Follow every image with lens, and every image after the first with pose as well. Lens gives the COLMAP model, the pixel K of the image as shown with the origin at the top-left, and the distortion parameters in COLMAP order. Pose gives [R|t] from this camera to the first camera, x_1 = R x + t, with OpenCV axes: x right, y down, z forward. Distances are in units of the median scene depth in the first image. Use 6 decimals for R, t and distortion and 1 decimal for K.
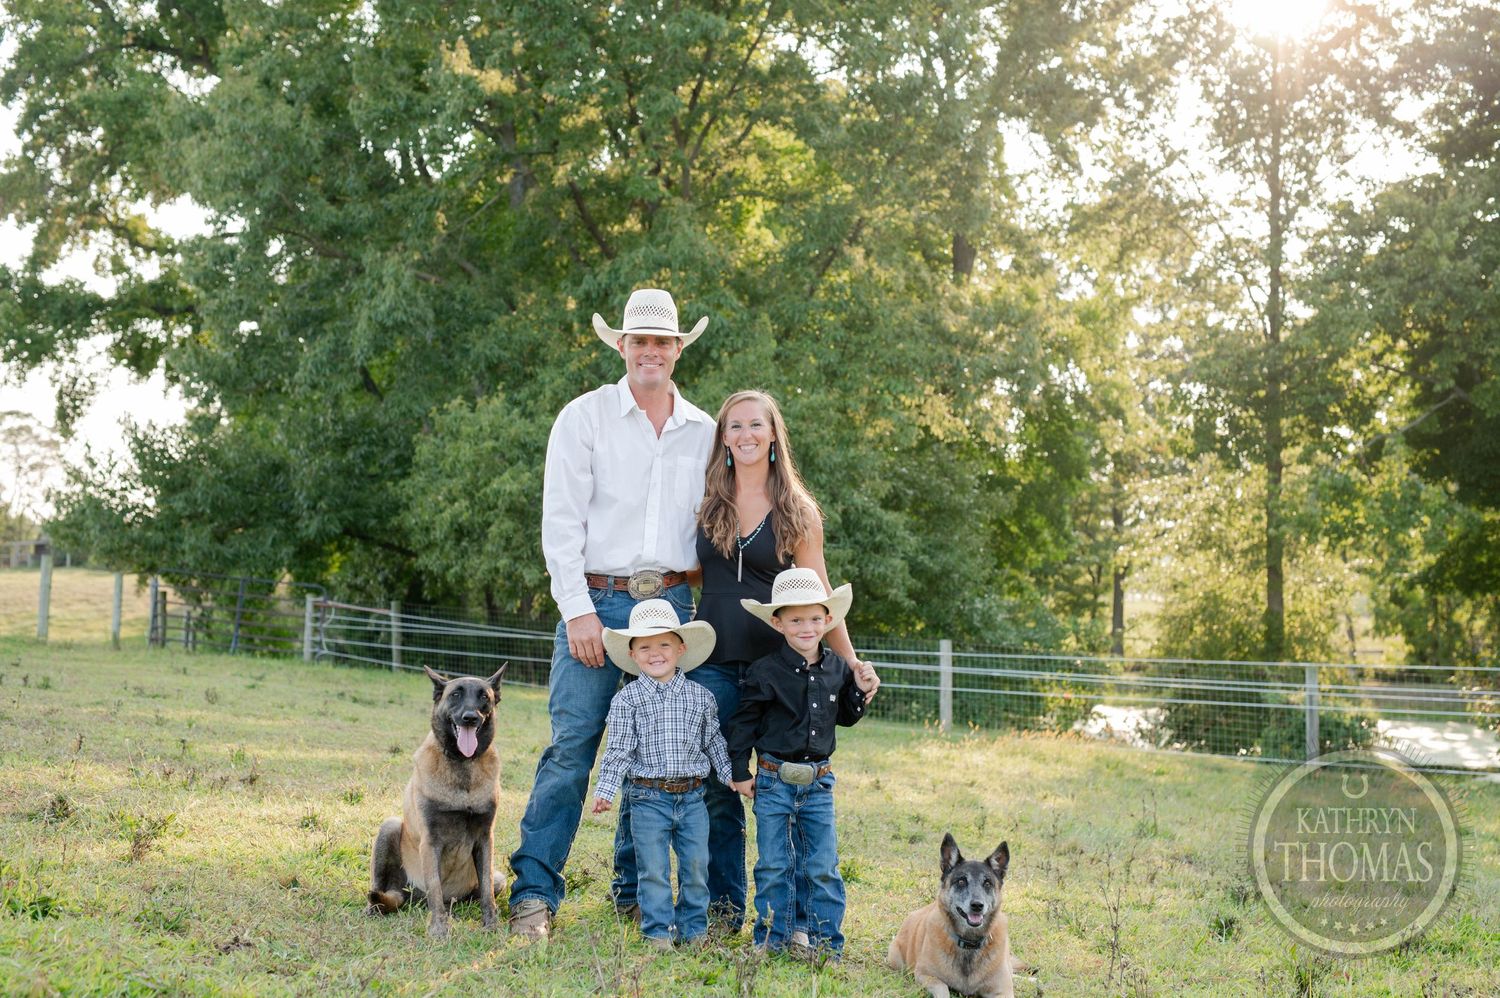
lens RADIAL K [[2152.6, 0, 751.8], [0, 2152.6, 493.1], [0, 0, 1]] dist [0.004050, 0.000000]
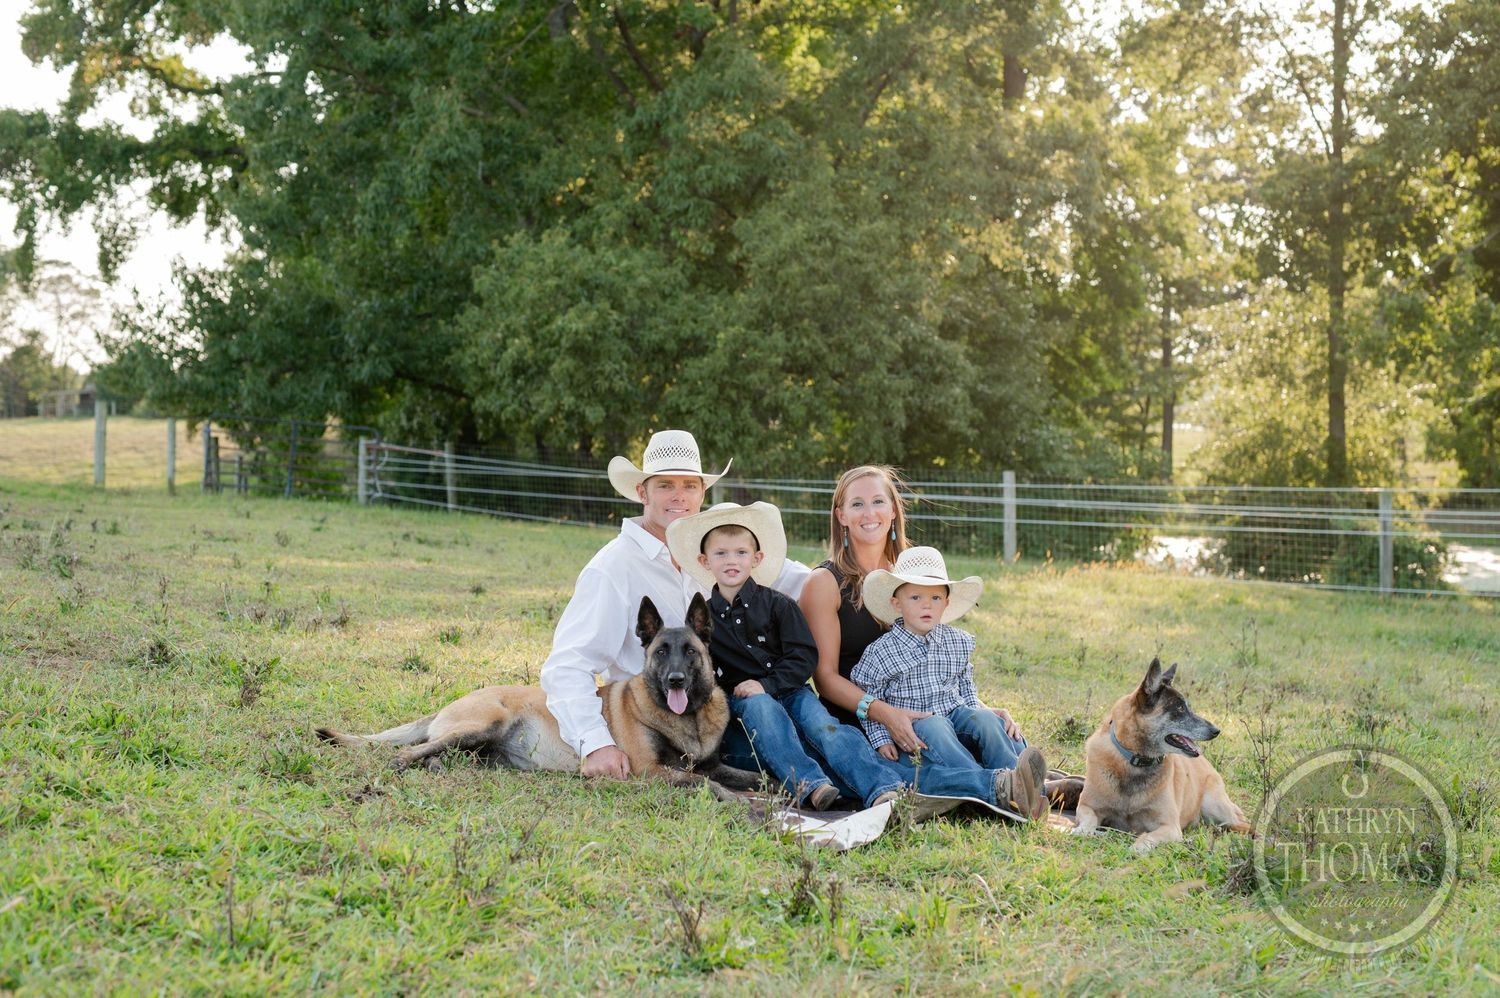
lens RADIAL K [[2152.6, 0, 760.0], [0, 2152.6, 499.0], [0, 0, 1]] dist [0.004050, 0.000000]
pose [[0.999738, -0.016904, -0.015426, -0.007365], [0.018055, 0.996802, 0.077850, 0.001516], [0.014061, -0.078108, 0.996846, 0.010311]]
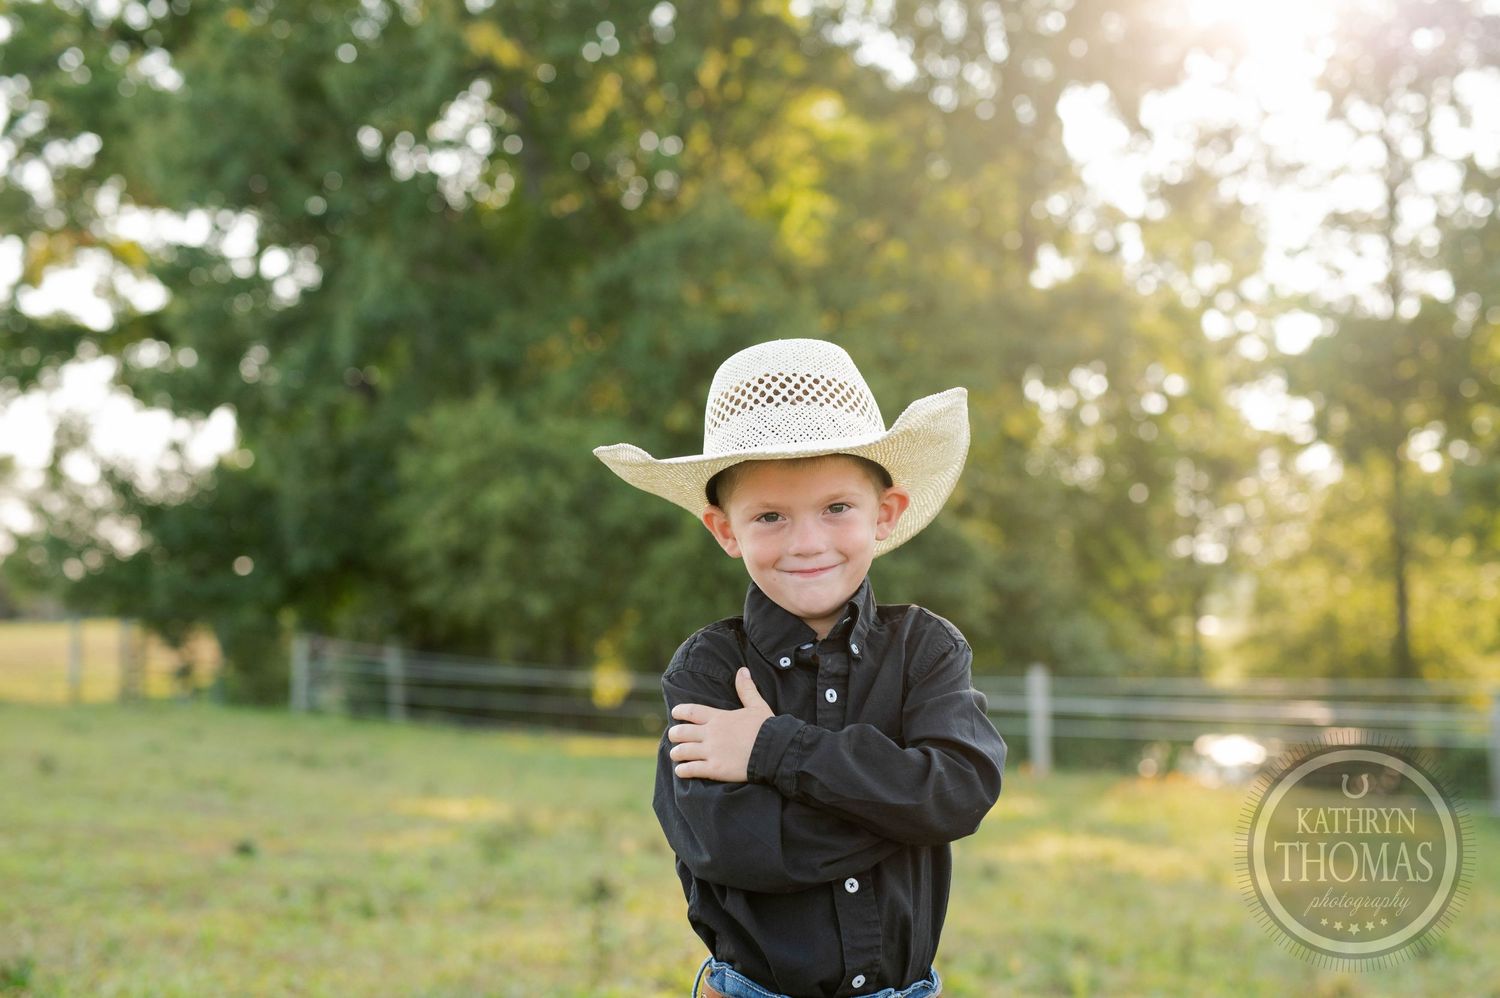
lens RADIAL K [[2152.6, 0, 713.3], [0, 2152.6, 495.3], [0, 0, 1]] dist [0.004050, 0.000000]
pose [[0.998637, -0.029429, -0.043104, 0.001907], [0.028643, 0.999414, -0.018740, 0.009444], [0.043630, 0.017480, 0.998895, 0.116276]]
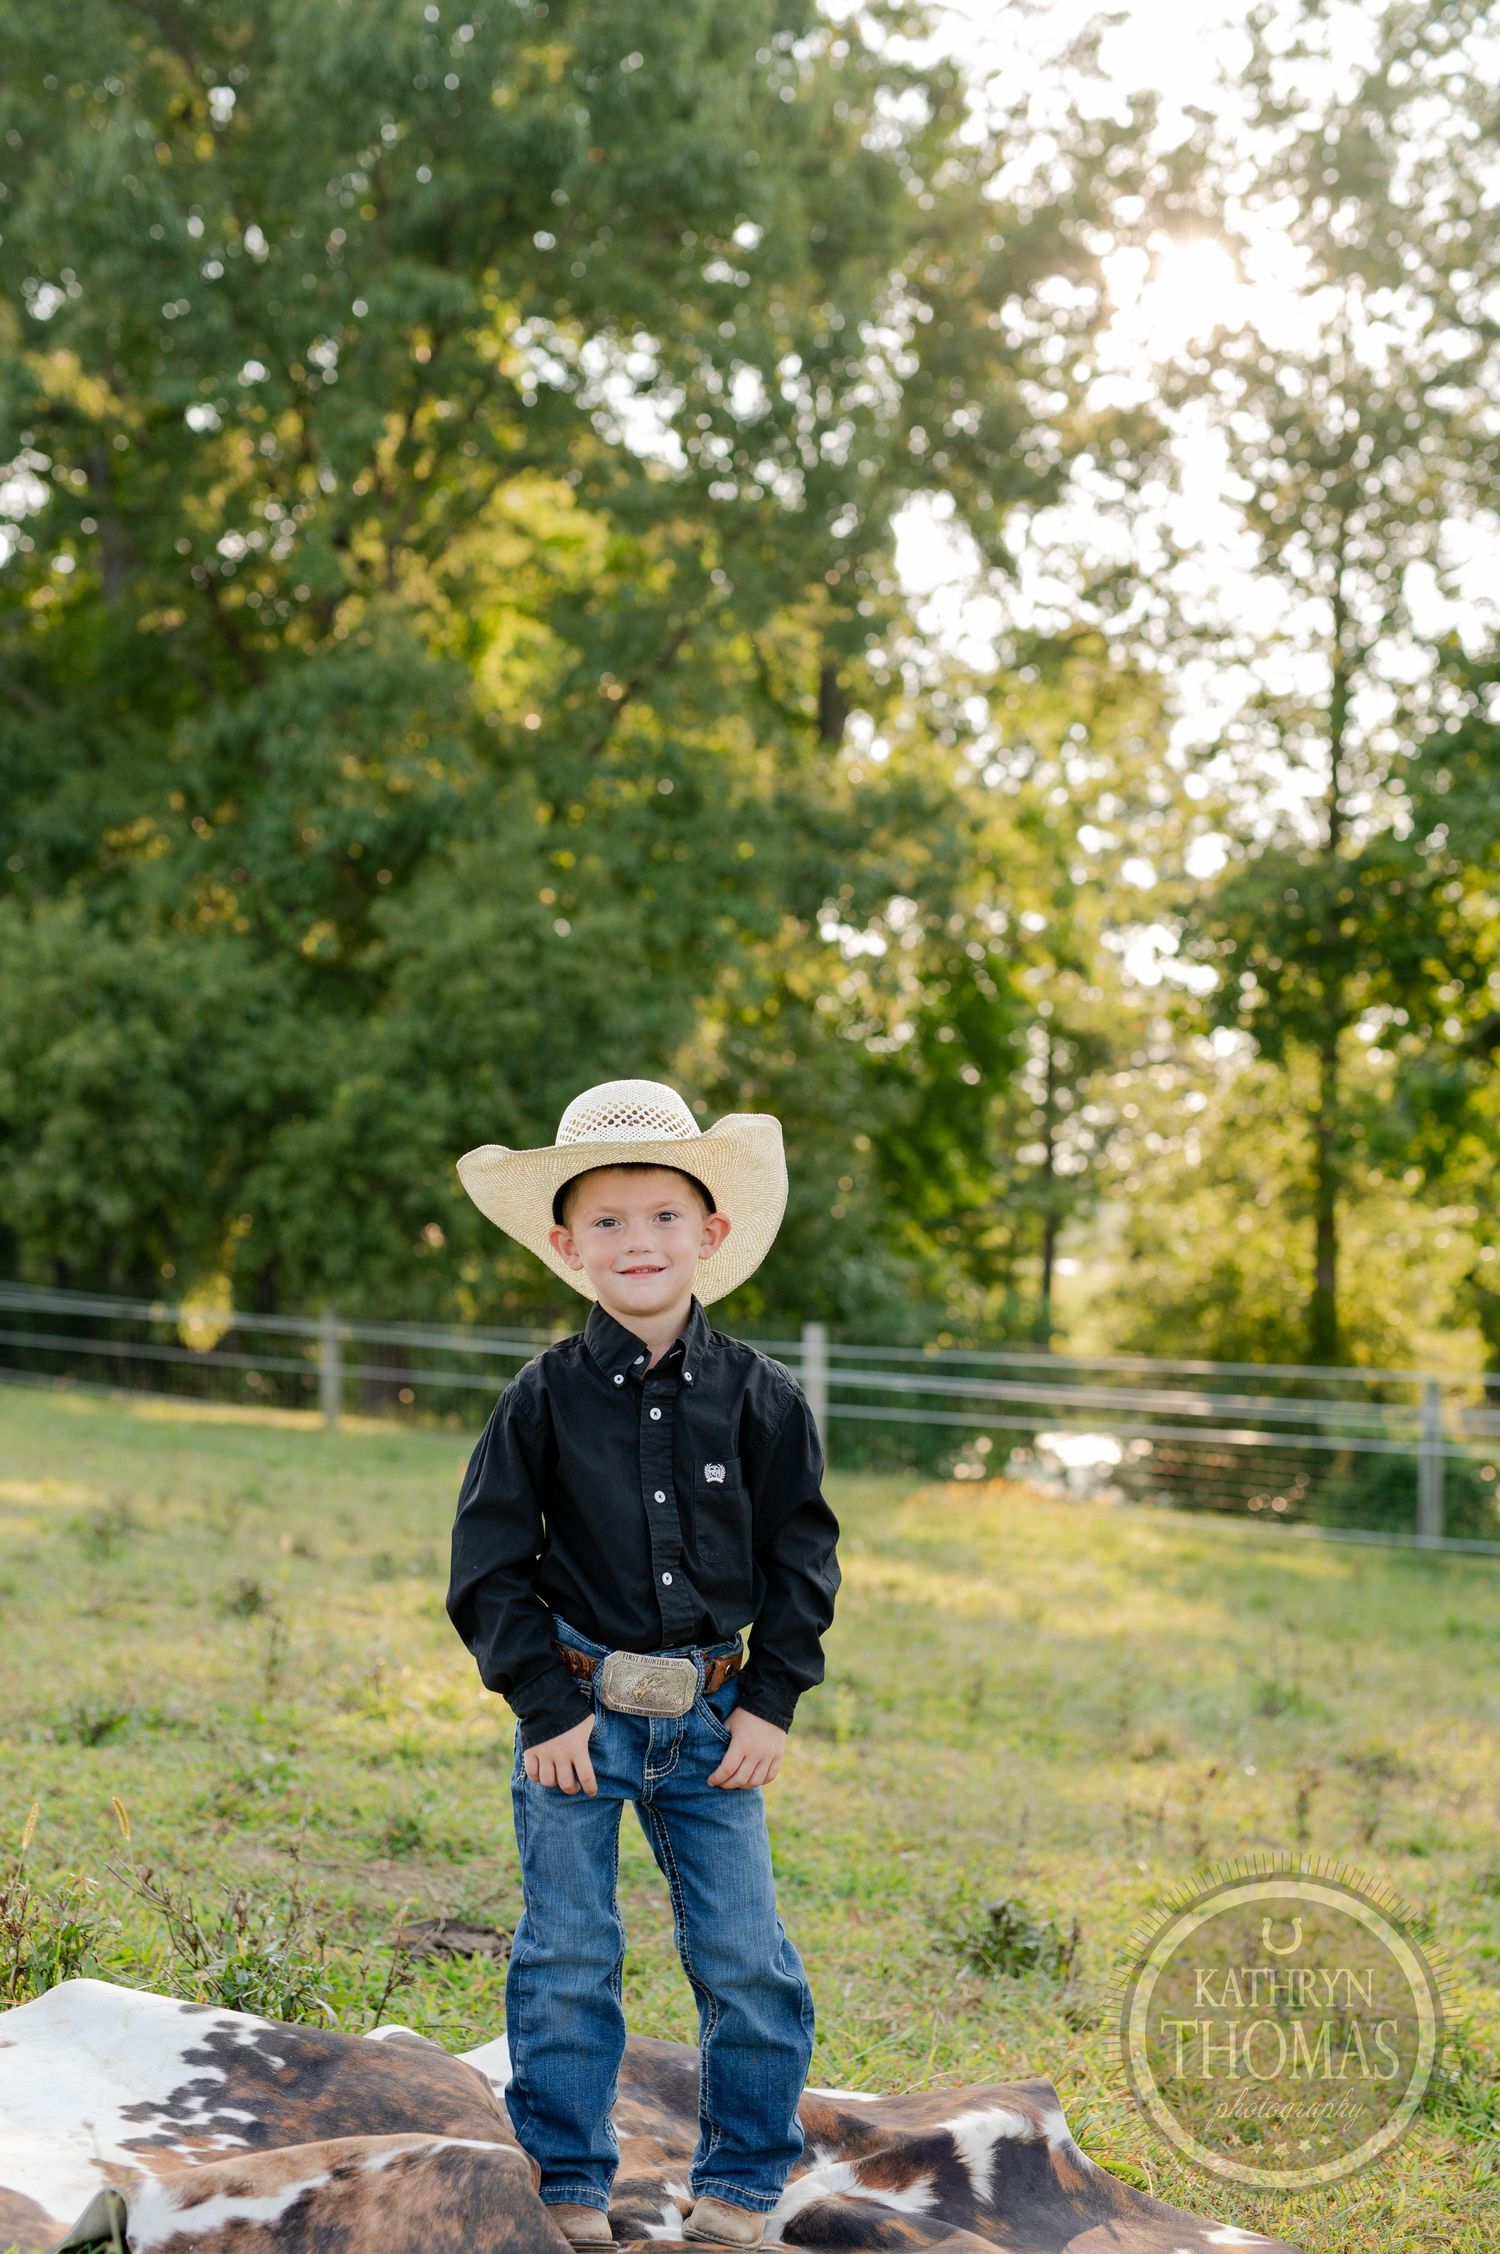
lens RADIAL K [[3234.7, 0, 731.9], [0, 3234.7, 1111.4], [0, 0, 1]] dist [0.004050, 0.000000]
pose [[0.996856, 0.018892, 0.076954, -0.002156], [-0.019015, 0.999819, 0.000855, 0.006076], [-0.076924, -0.002316, 0.997034, 0.080281]]
